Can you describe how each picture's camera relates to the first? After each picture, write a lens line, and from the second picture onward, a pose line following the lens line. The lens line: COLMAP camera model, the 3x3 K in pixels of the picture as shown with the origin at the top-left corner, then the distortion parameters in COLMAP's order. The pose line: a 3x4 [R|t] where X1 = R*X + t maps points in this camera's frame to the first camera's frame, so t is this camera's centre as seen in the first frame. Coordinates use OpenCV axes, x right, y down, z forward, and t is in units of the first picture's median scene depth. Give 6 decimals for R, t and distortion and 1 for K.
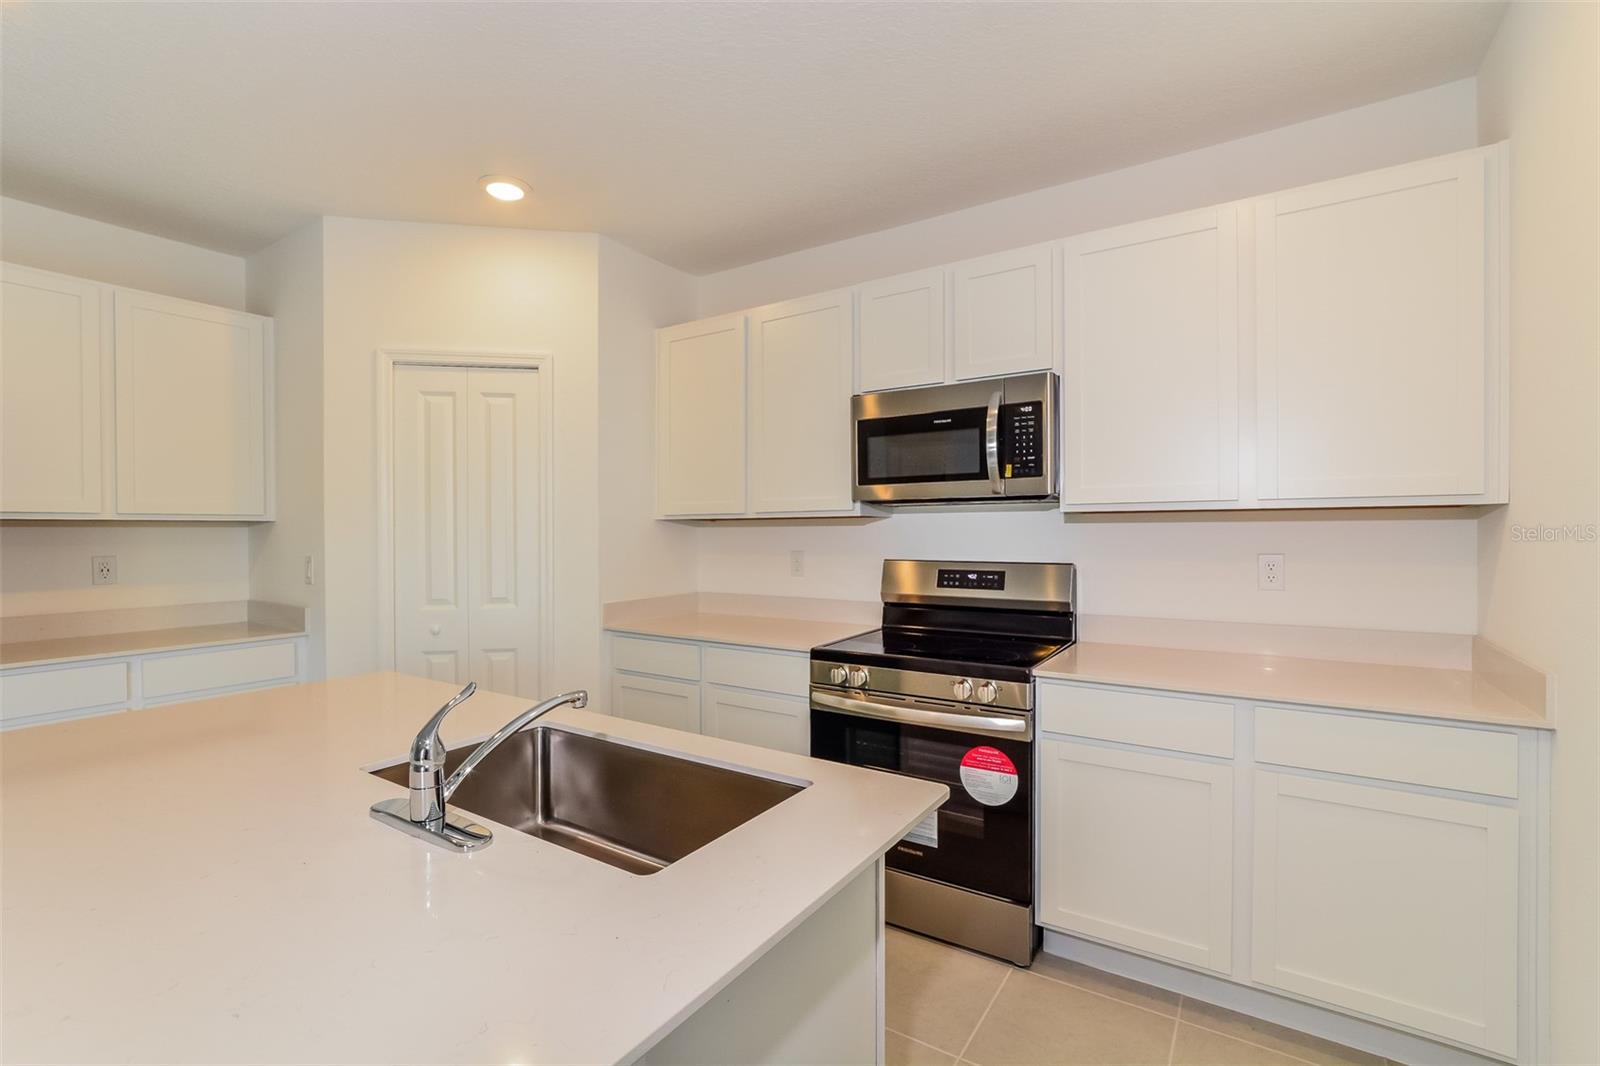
lens RADIAL K [[721.3, 0, 793.5], [0, 721.3, 535.9], [0, 0, 1]] dist [-0.001813, -0.000074]
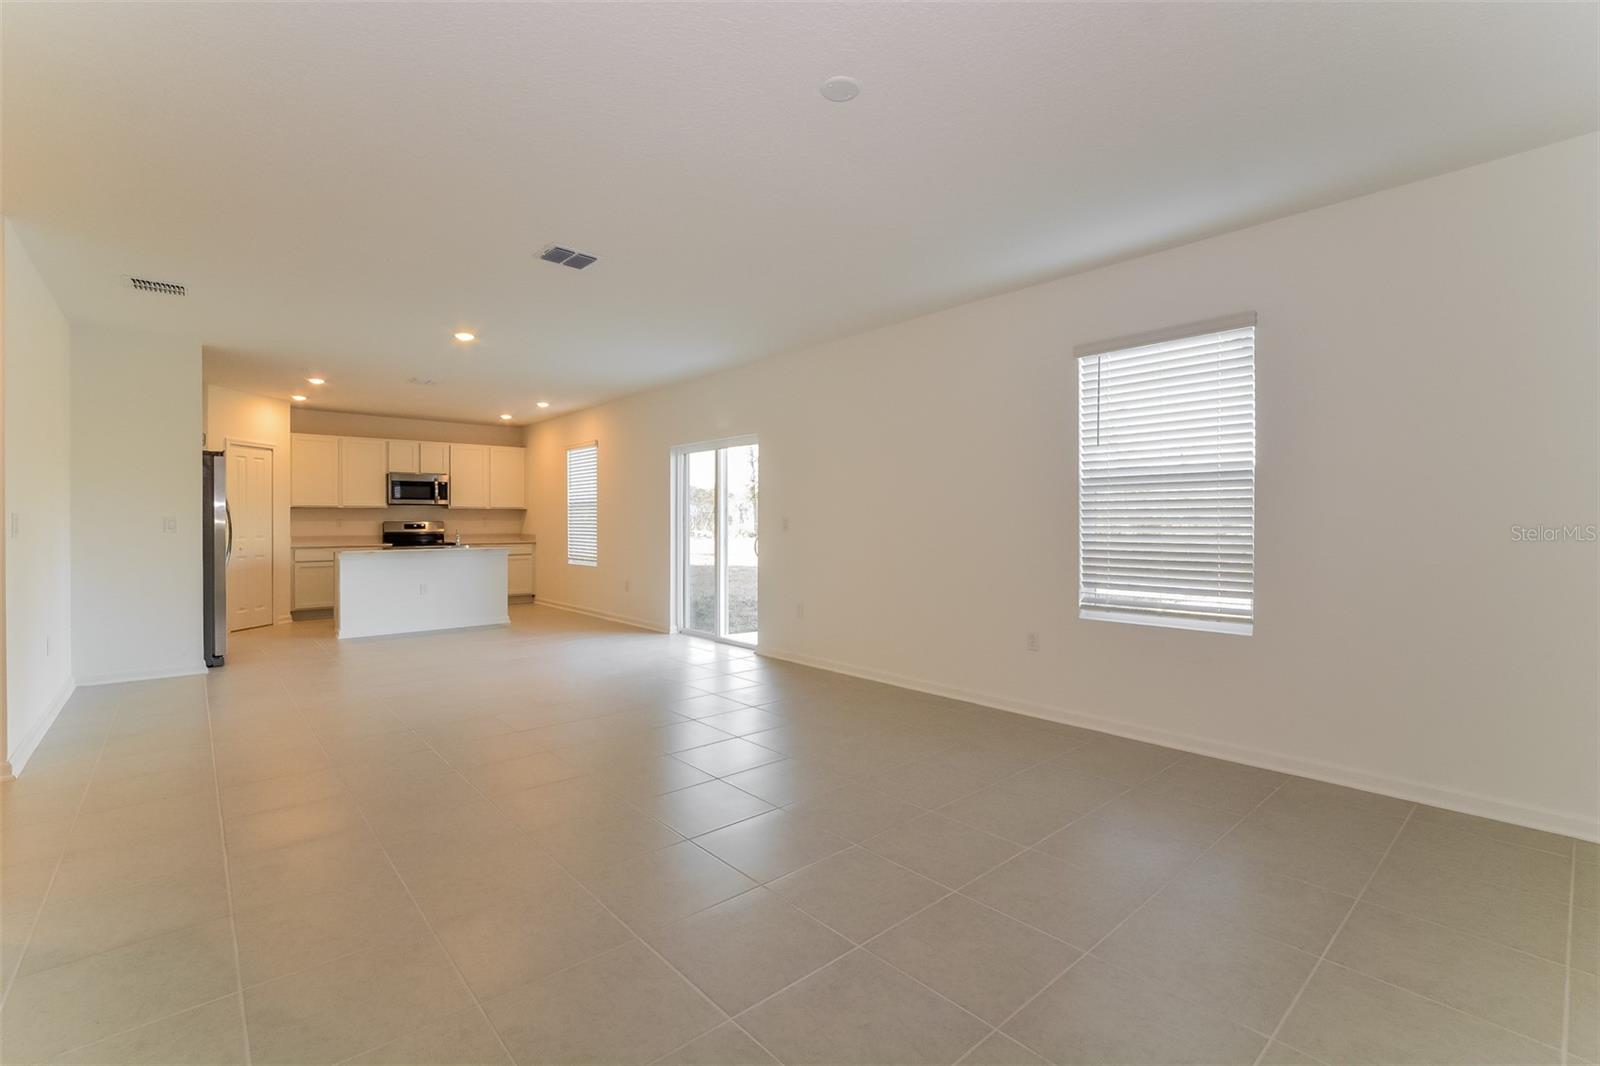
lens RADIAL K [[721.3, 0, 793.5], [0, 721.3, 535.9], [0, 0, 1]] dist [-0.001813, -0.000074]
pose [[0.270859, -0.011983, 0.962545, -2.723905], [0.006408, 0.999923, 0.010645, 0.081730], [-0.962598, 0.003285, 0.270914, -1.795522]]
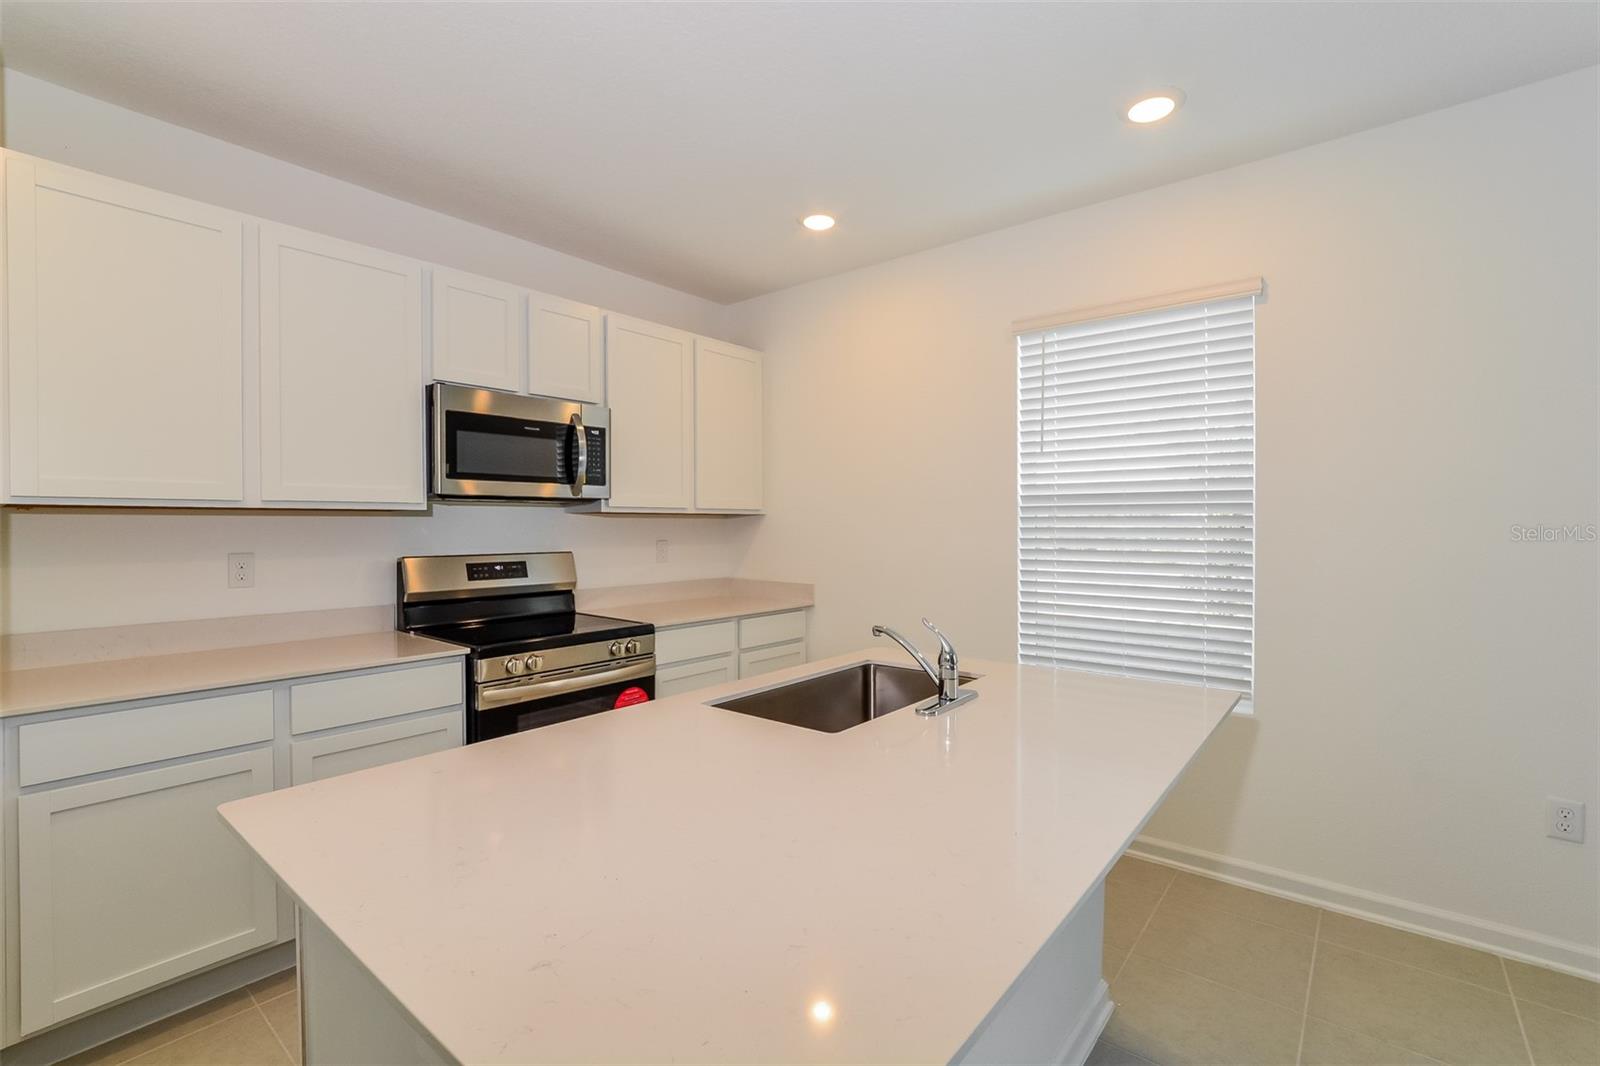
lens RADIAL K [[721.3, 0, 793.5], [0, 721.3, 535.9], [0, 0, 1]] dist [-0.001813, -0.000074]
pose [[0.102234, -0.008393, 0.994725, -0.813508], [0.008744, 0.999933, 0.007539, 0.003331], [-0.994722, 0.007927, 0.102300, 0.447653]]
